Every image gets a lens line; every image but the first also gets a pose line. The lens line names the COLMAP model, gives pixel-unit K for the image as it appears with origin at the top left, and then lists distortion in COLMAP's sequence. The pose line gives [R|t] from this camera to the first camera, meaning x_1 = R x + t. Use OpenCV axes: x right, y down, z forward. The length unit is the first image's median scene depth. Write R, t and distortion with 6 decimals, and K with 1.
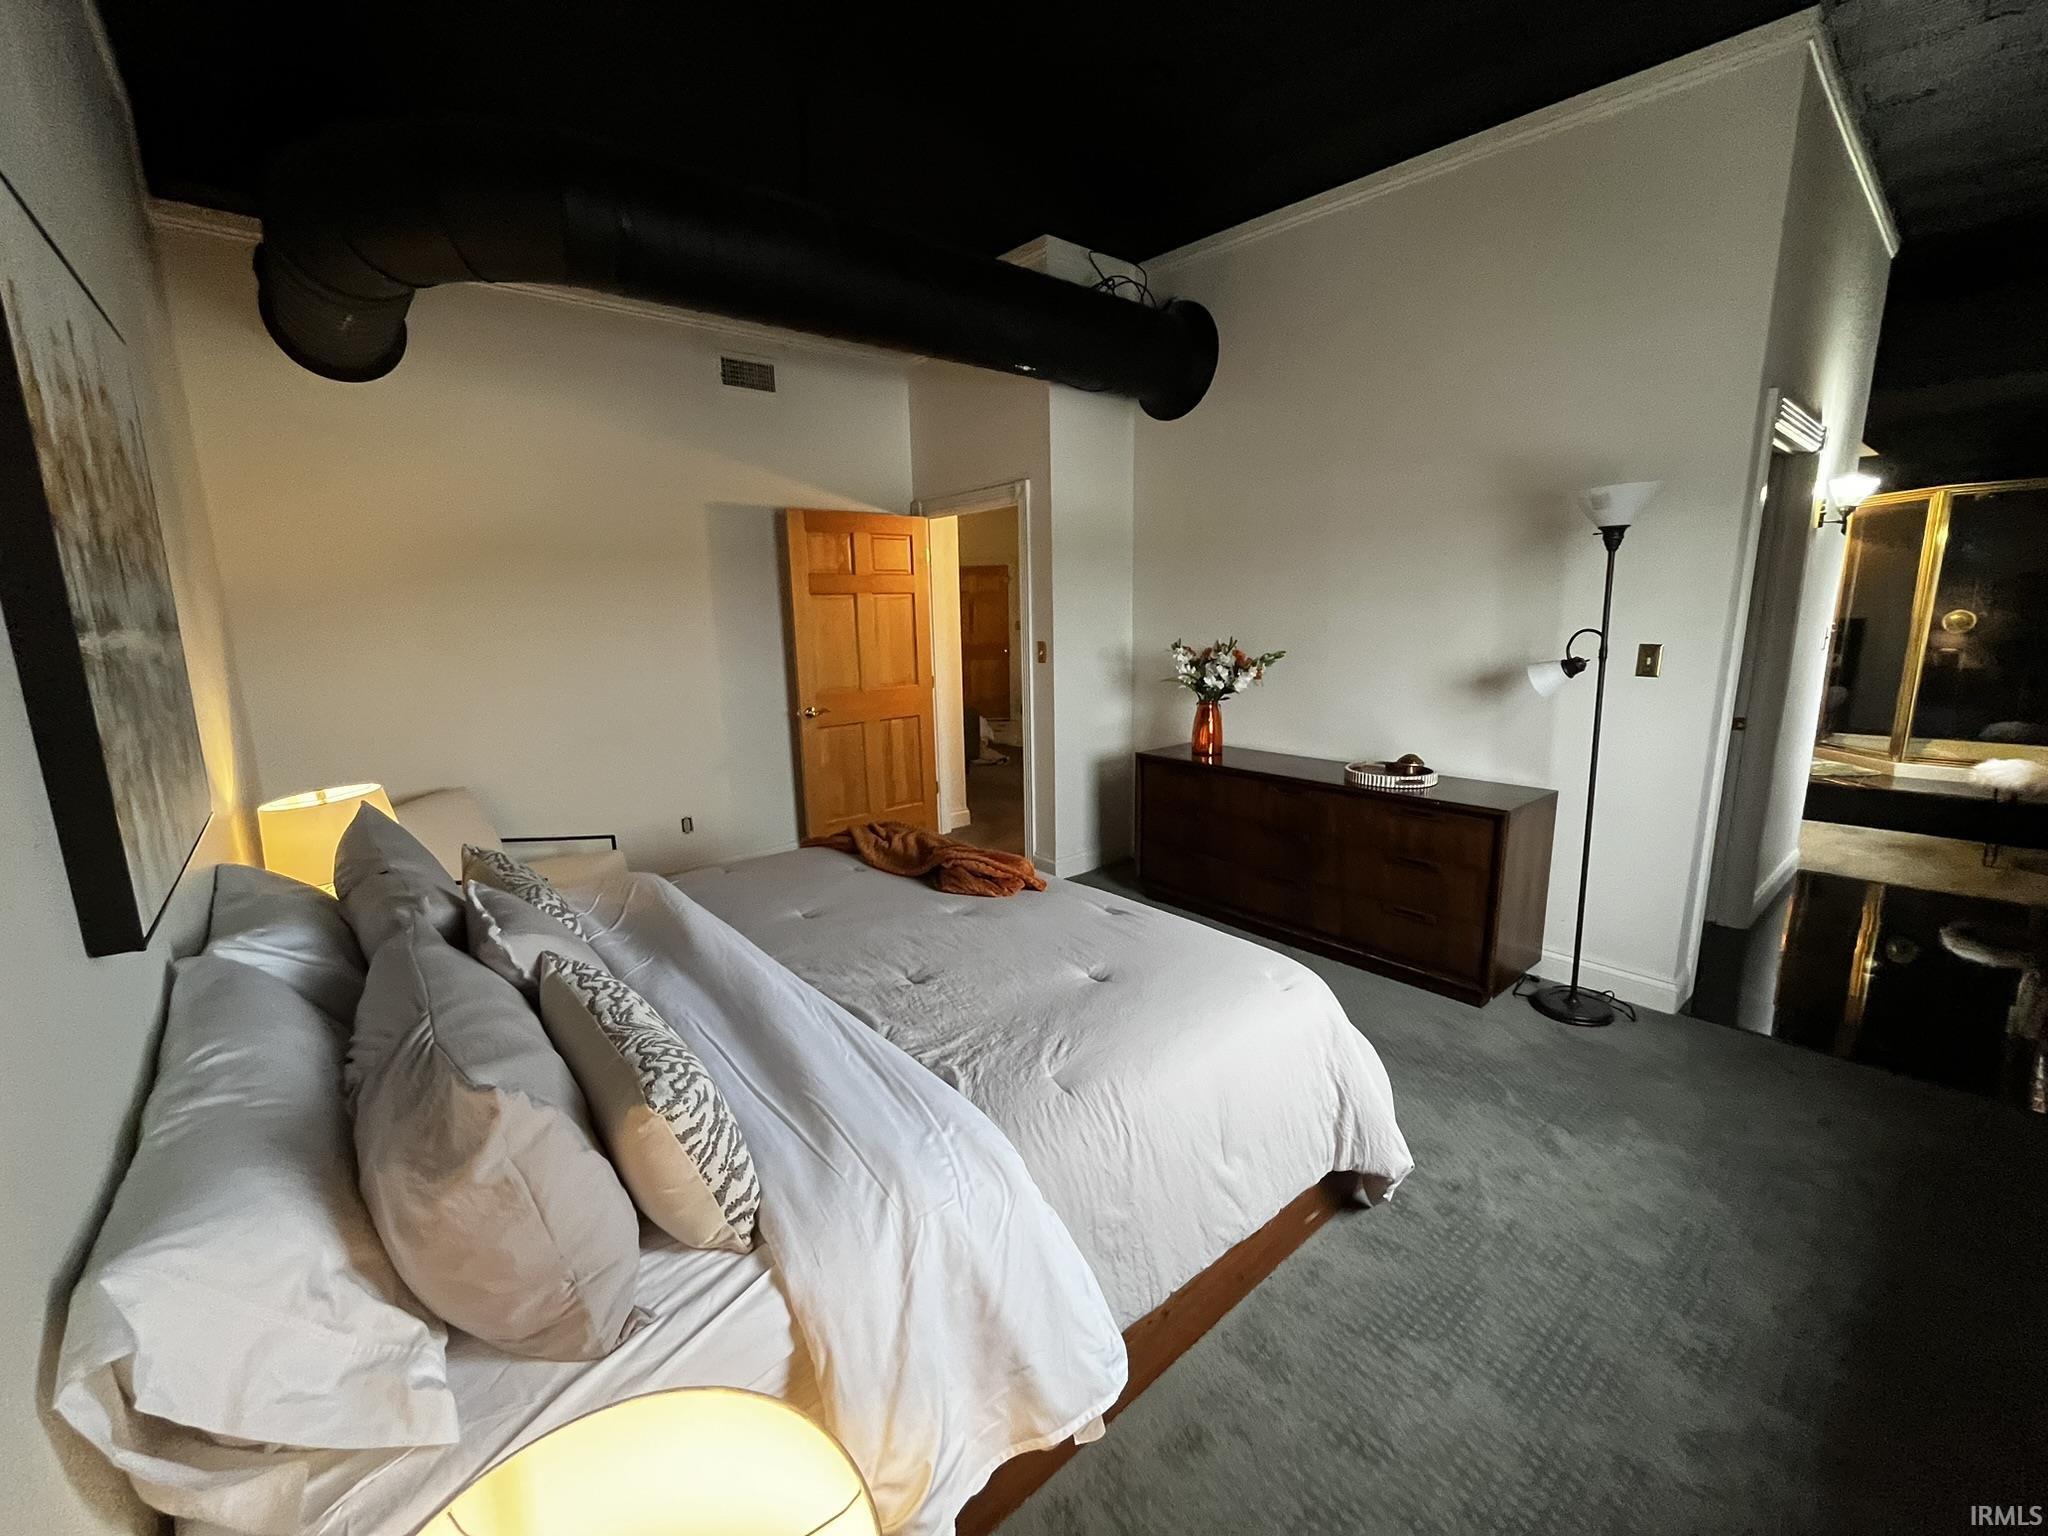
lens RADIAL K [[824.9, 0, 1016.4], [0, 824.9, 768.0], [0, 0, 1]] dist [-0.005644, -0.000343]
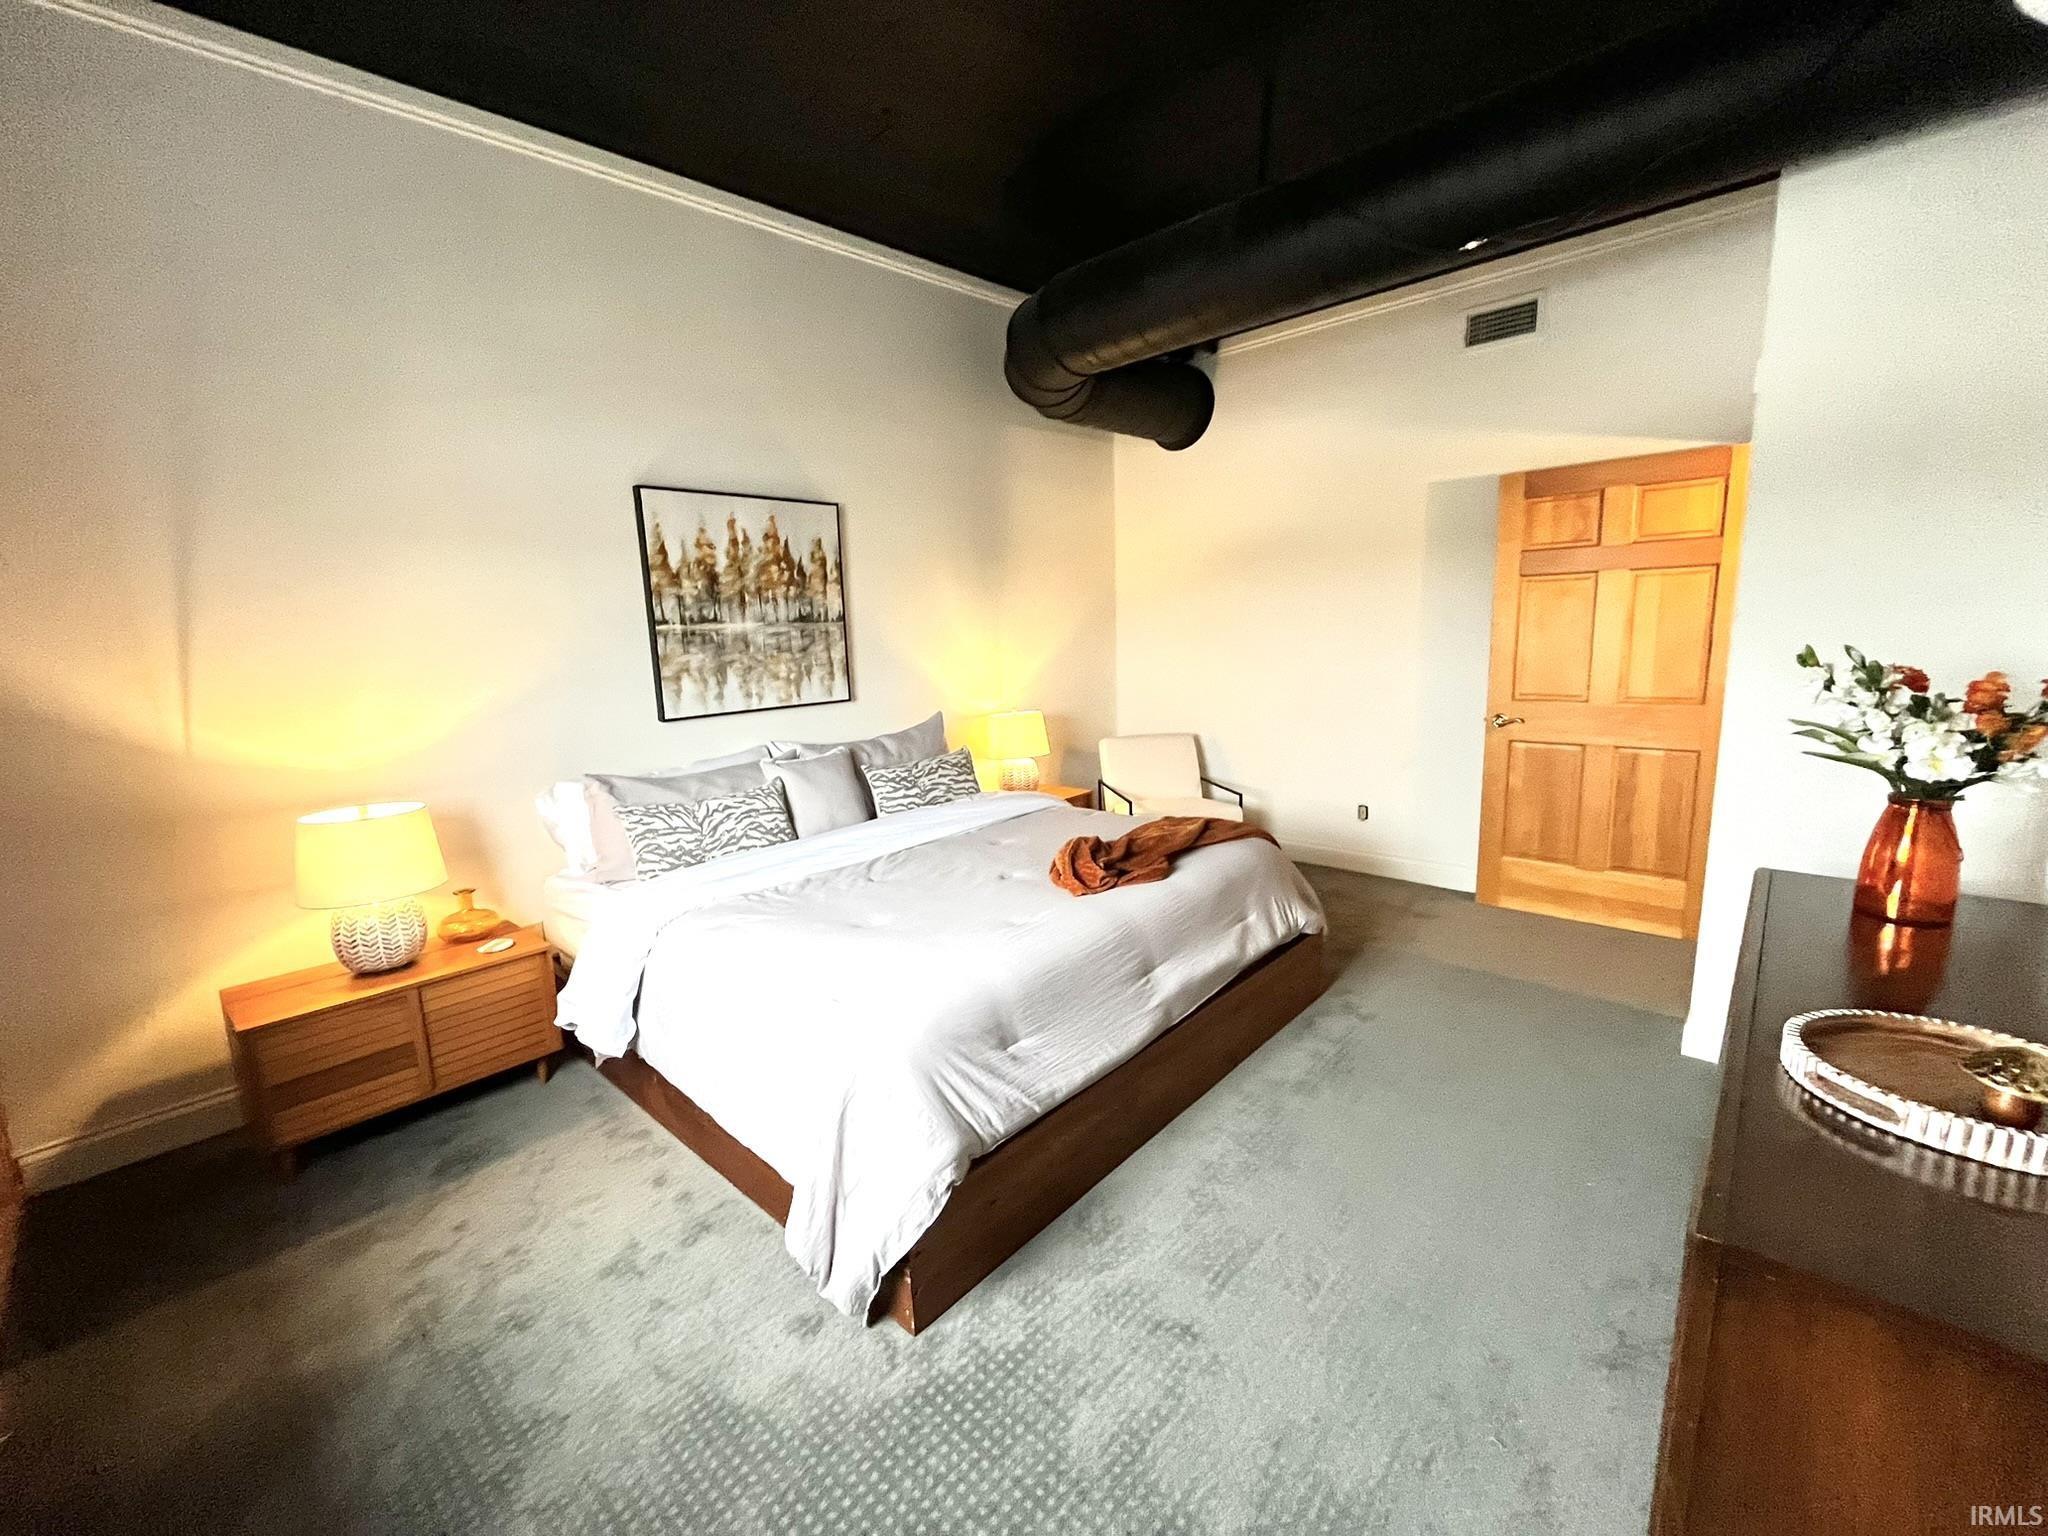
lens RADIAL K [[824.9, 0, 1016.4], [0, 824.9, 768.0], [0, 0, 1]] dist [-0.005644, -0.000343]
pose [[0.113033, 0.183353, -0.976527, 0.532225], [-0.159021, 0.973495, 0.164377, -0.082220], [0.980783, 0.136709, 0.139194, 0.434926]]
